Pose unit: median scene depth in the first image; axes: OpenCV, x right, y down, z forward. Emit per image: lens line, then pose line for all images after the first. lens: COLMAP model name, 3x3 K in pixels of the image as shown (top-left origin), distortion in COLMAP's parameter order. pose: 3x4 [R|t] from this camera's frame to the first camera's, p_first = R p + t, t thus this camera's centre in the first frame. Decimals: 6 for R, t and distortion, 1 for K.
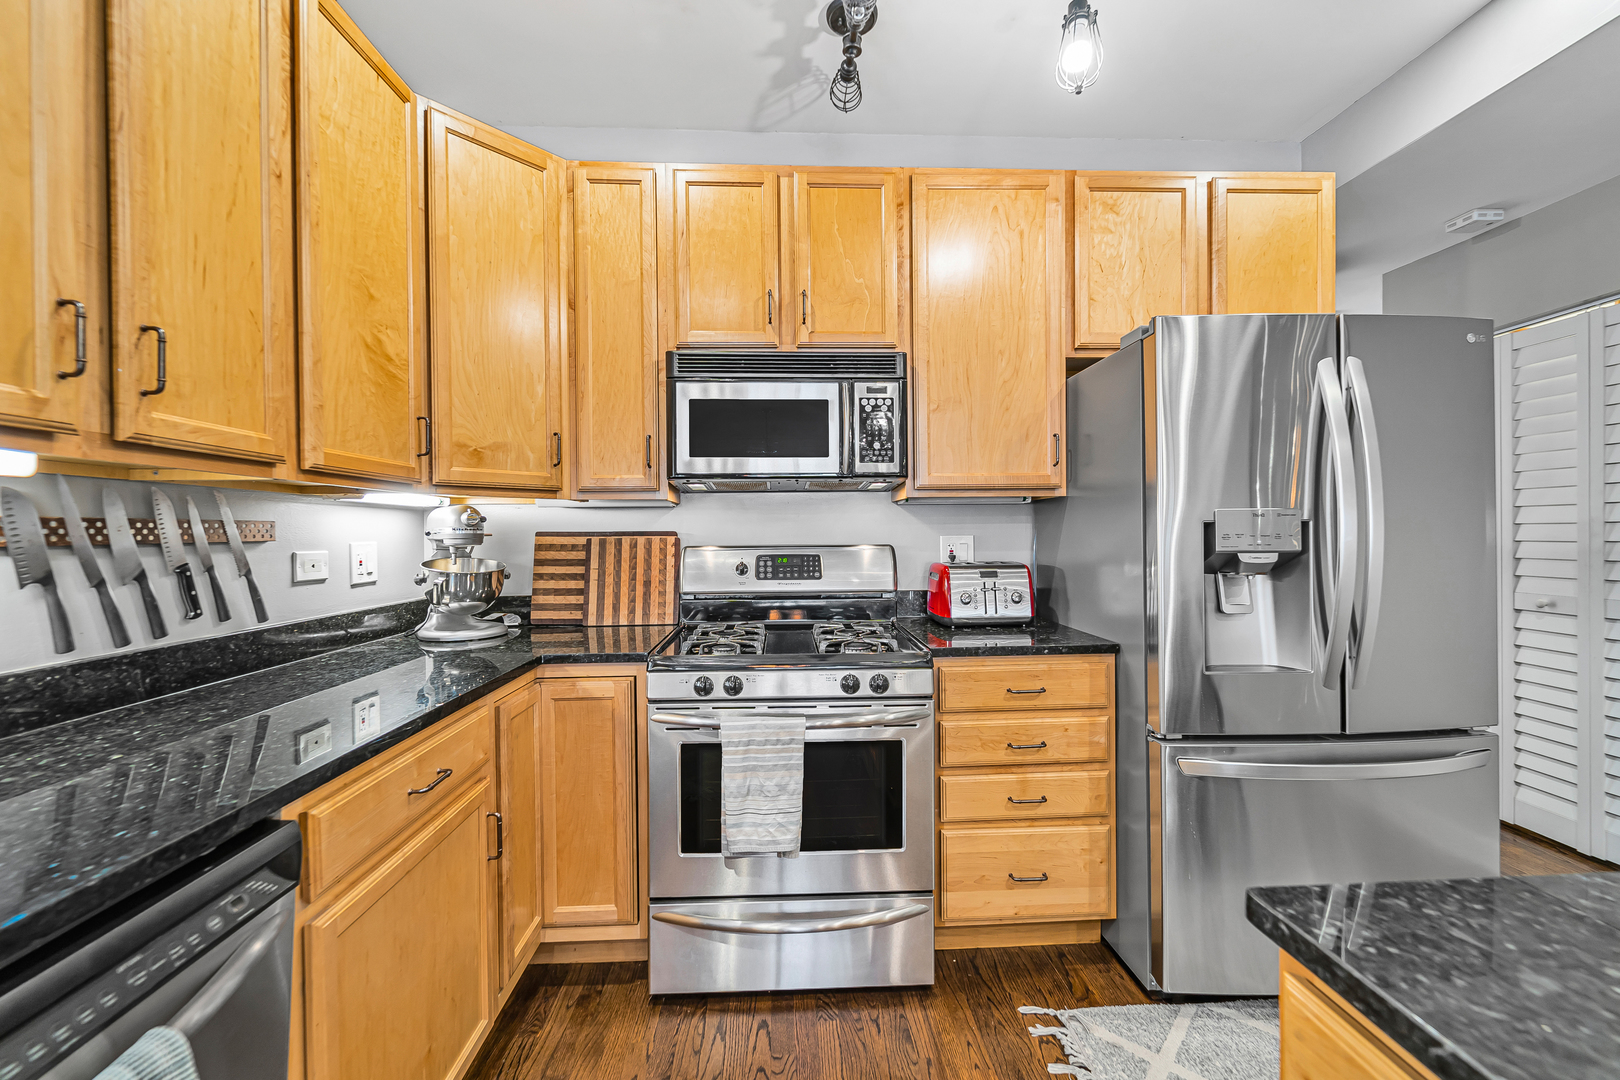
lens RADIAL K [[664.1, 0, 810.0], [0, 664.1, 541.1], [0, 0, 1]] dist [0.003617, -0.001178]
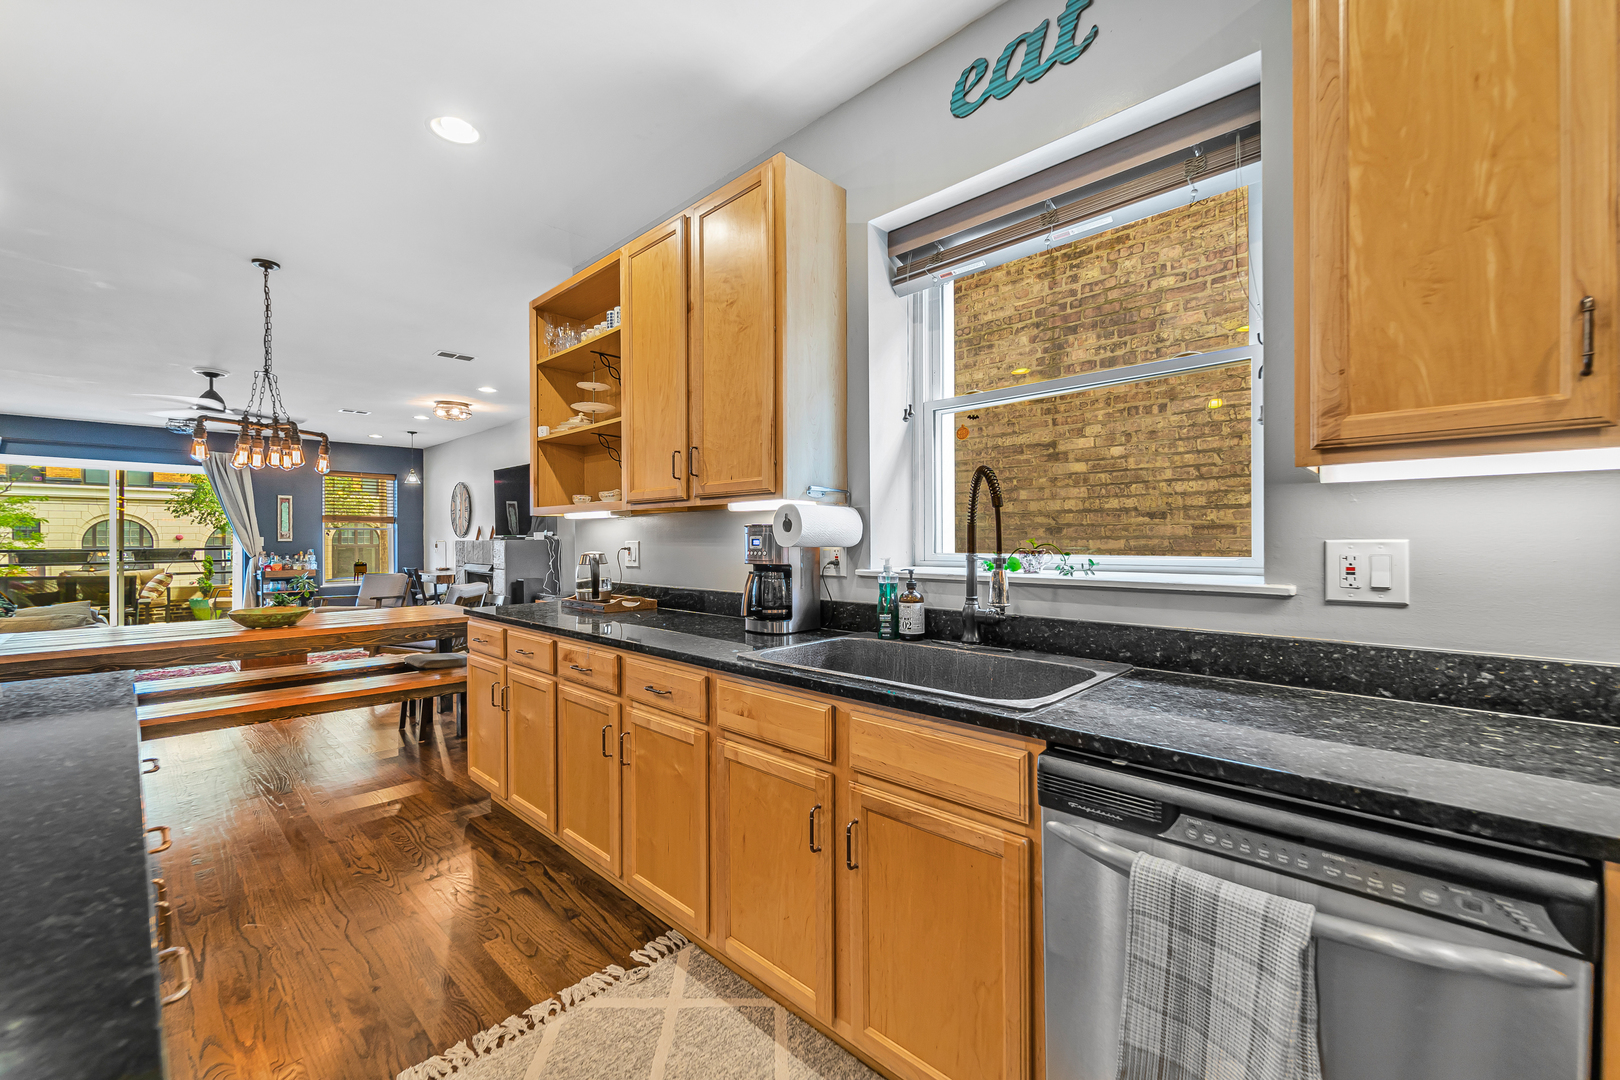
lens RADIAL K [[664.1, 0, 818.6], [0, 664.1, 539.7], [0, 0, 1]] dist [0.003617, -0.001178]
pose [[-0.728454, 0.014180, -0.684948, 0.193707], [0.003333, 0.999847, 0.017155, -0.004710], [0.685086, 0.010214, -0.728390, 0.403237]]
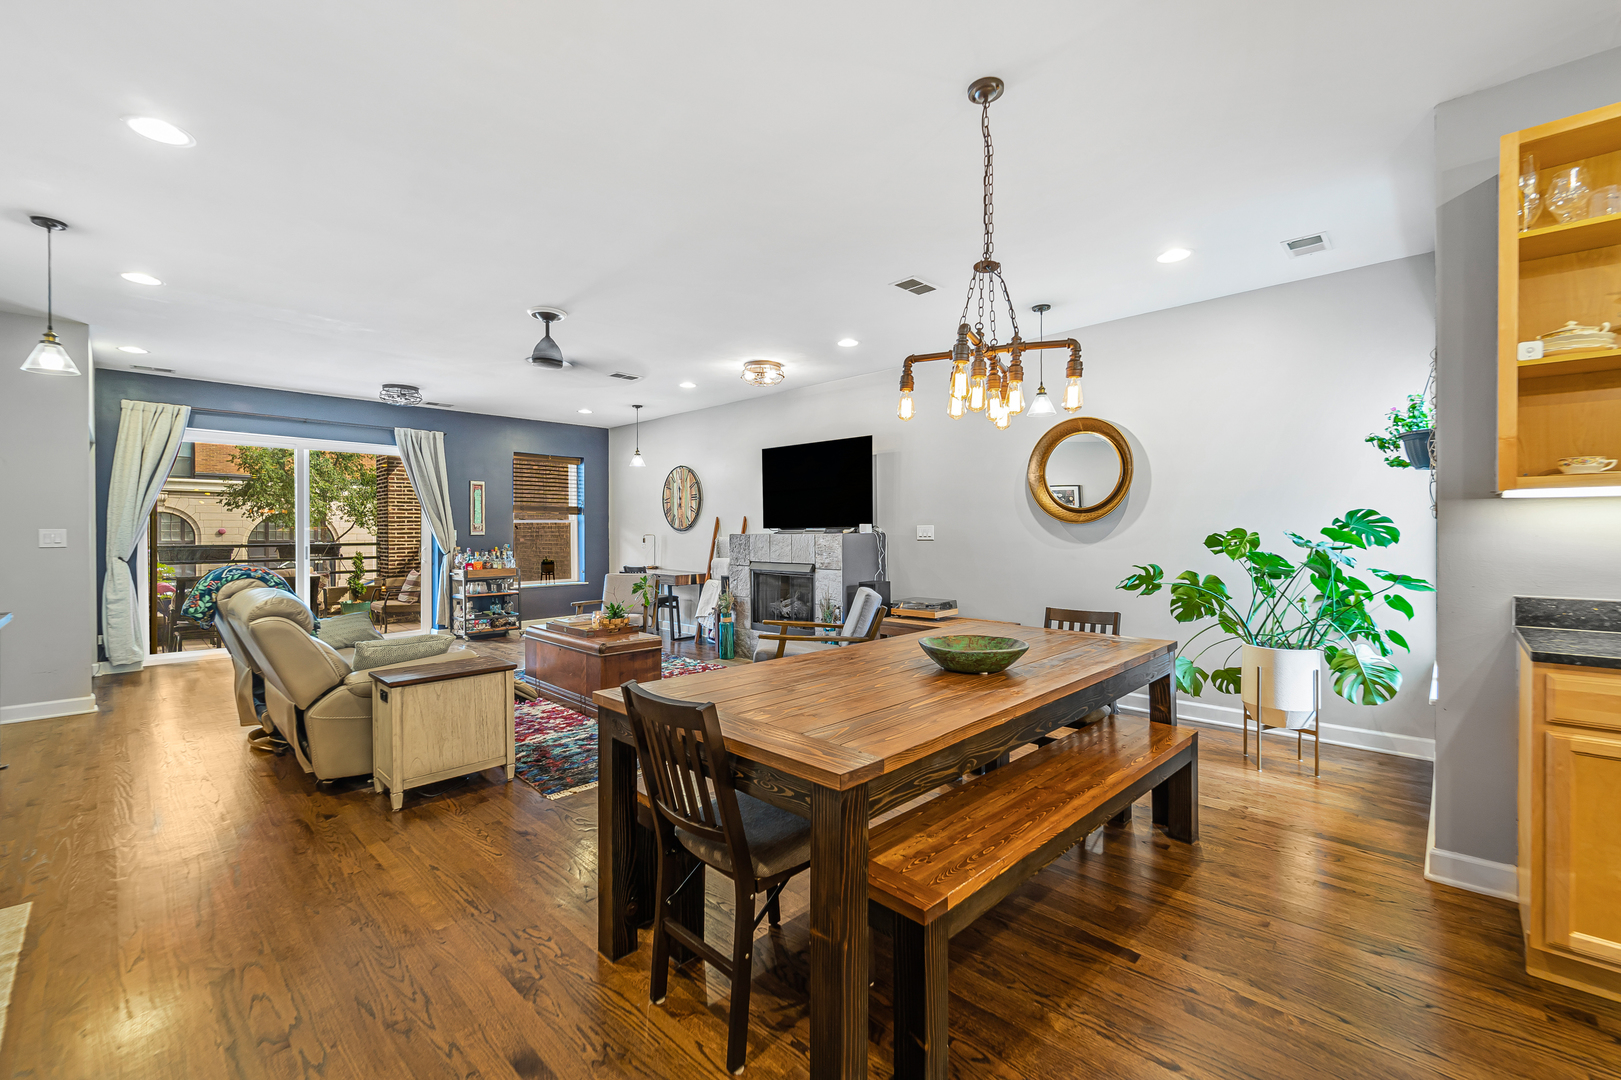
lens RADIAL K [[664.5, 0, 814.6], [0, 664.5, 540.0], [0, 0, 1]] dist [0.003617, -0.001178]
pose [[-0.723458, 0.018733, -0.690115, 1.003600], [0.002113, 0.999687, 0.024921, 0.007716], [0.690366, 0.016571, -0.723271, -1.248088]]
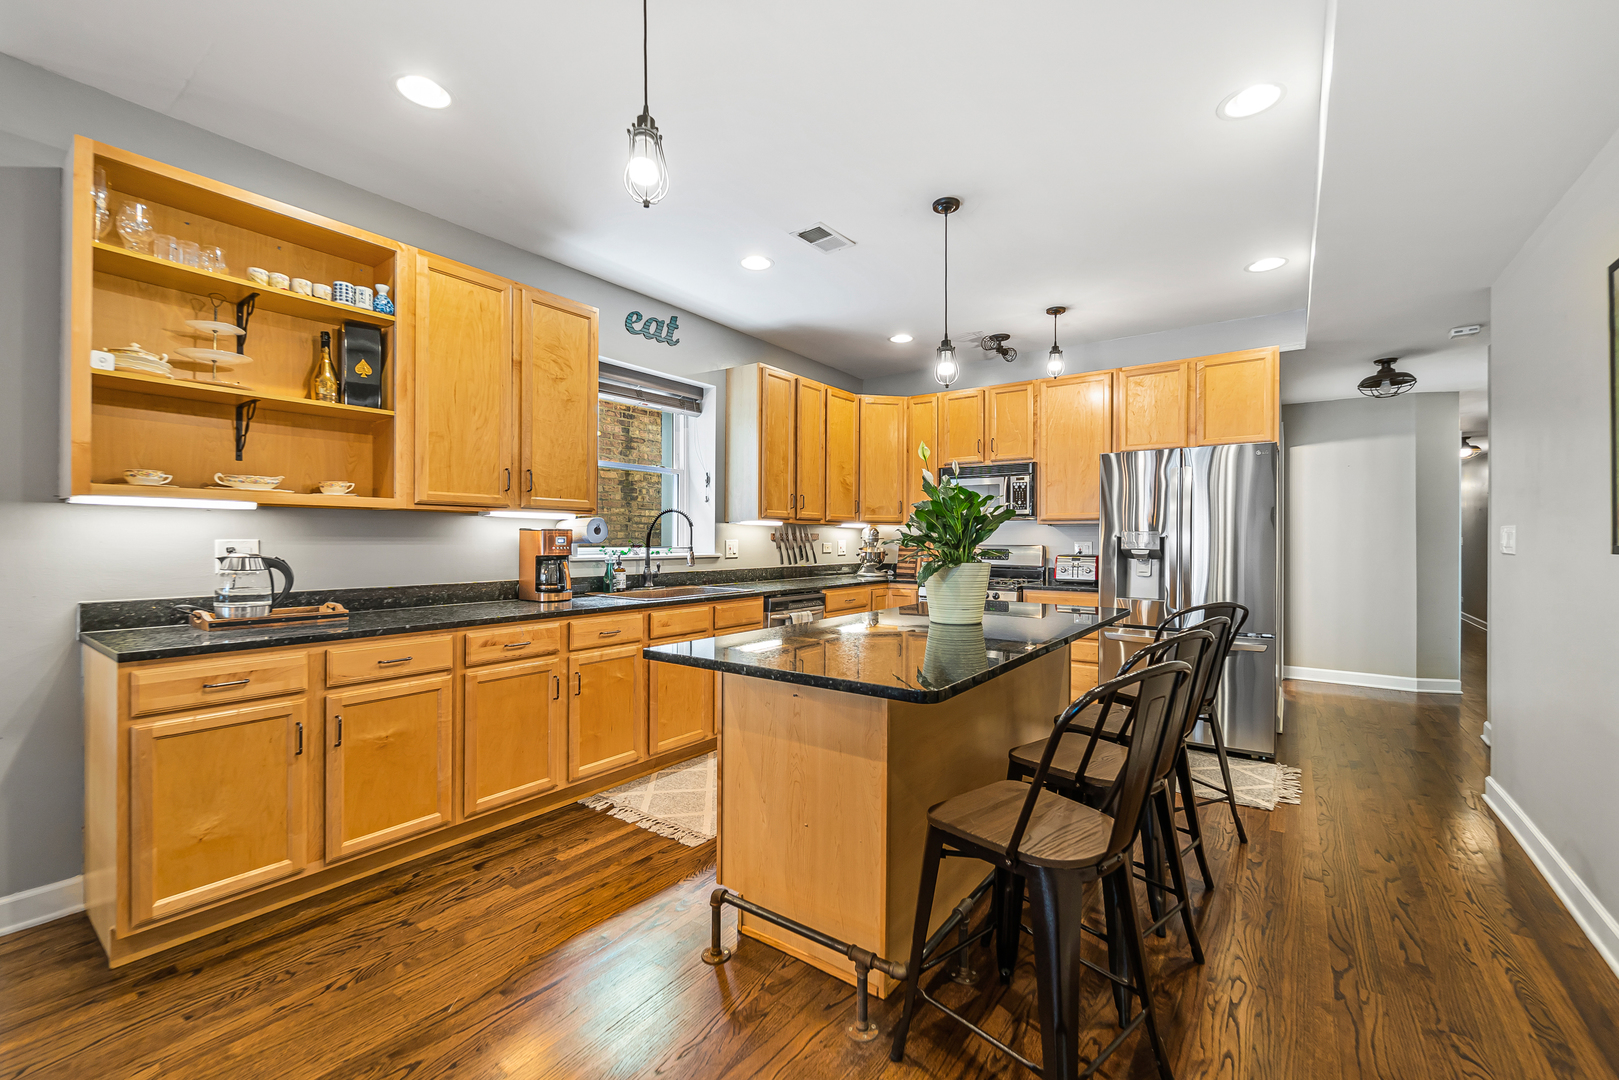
lens RADIAL K [[663.7, 0, 801.3], [0, 663.7, 544.7], [0, 0, 1]] dist [0.003617, -0.001178]
pose [[0.774943, 0.016812, -0.631808, 1.010246], [-0.017909, 0.999829, 0.004639, 0.009033], [0.631778, 0.007720, 0.775111, -1.341735]]
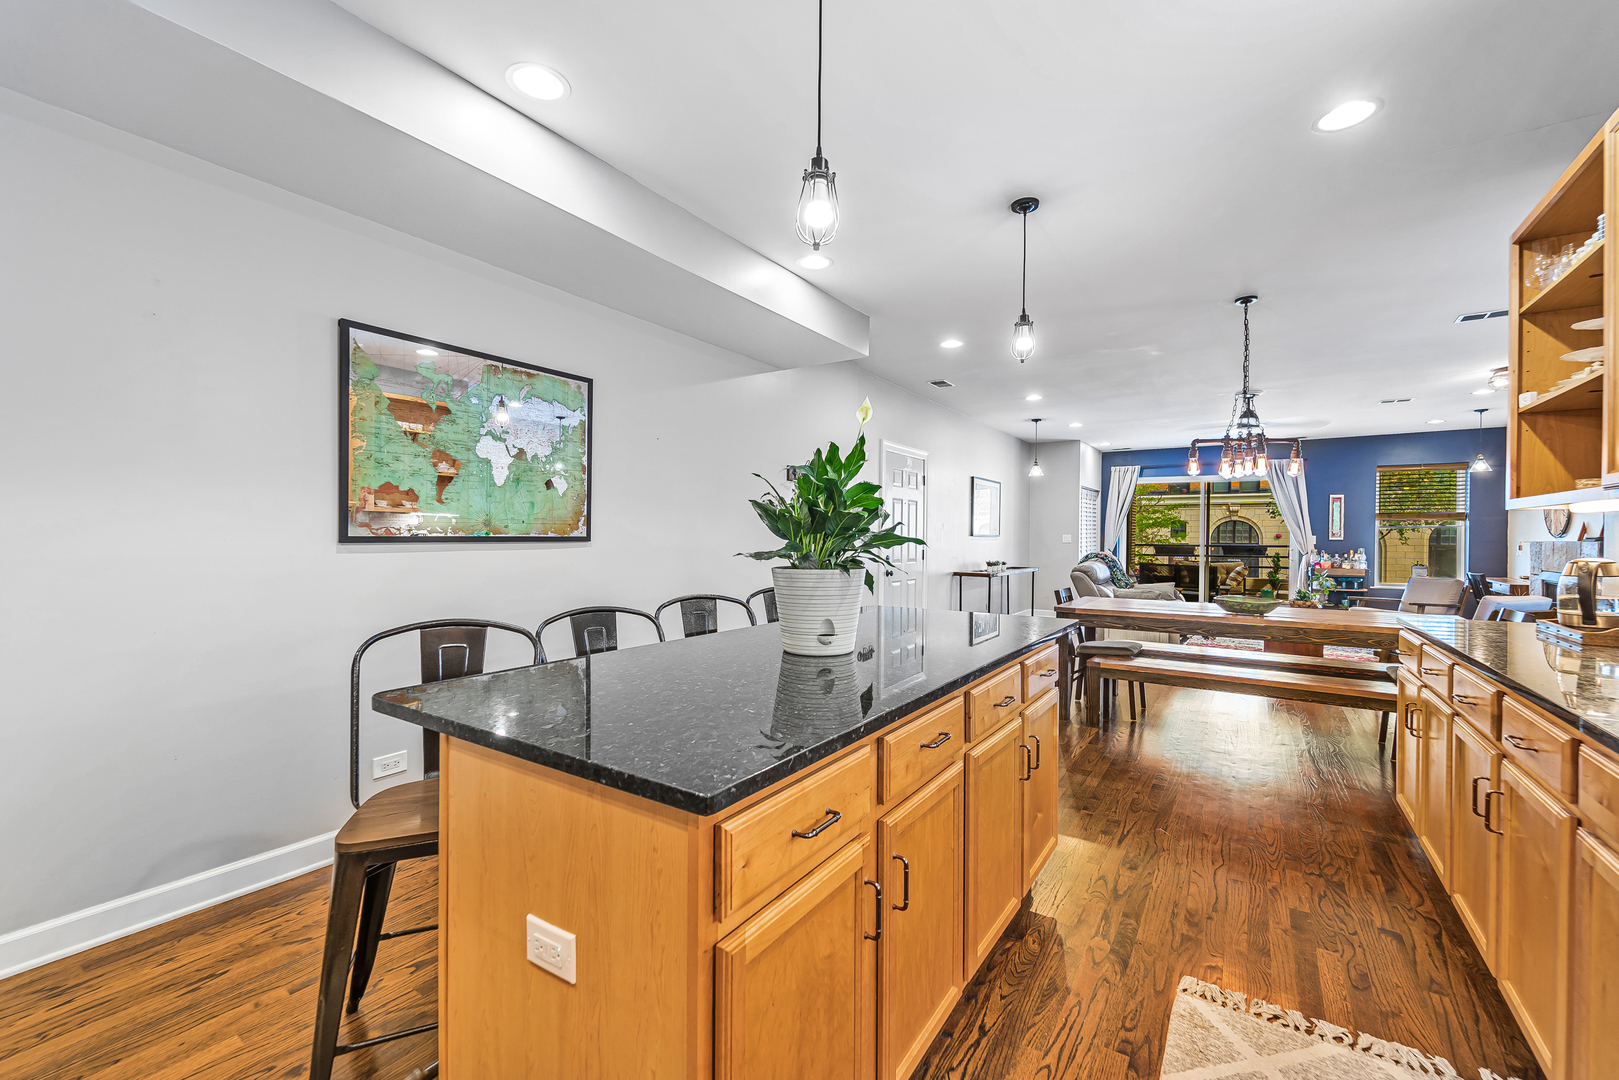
lens RADIAL K [[663.7, 0, 788.2], [0, 663.7, 542.6], [0, 0, 1]] dist [0.003617, -0.001178]
pose [[-0.789394, -0.001595, 0.613885, -0.097653], [0.008435, 0.999874, 0.013445, -0.004431], [-0.613829, 0.015791, -0.789281, 0.589990]]
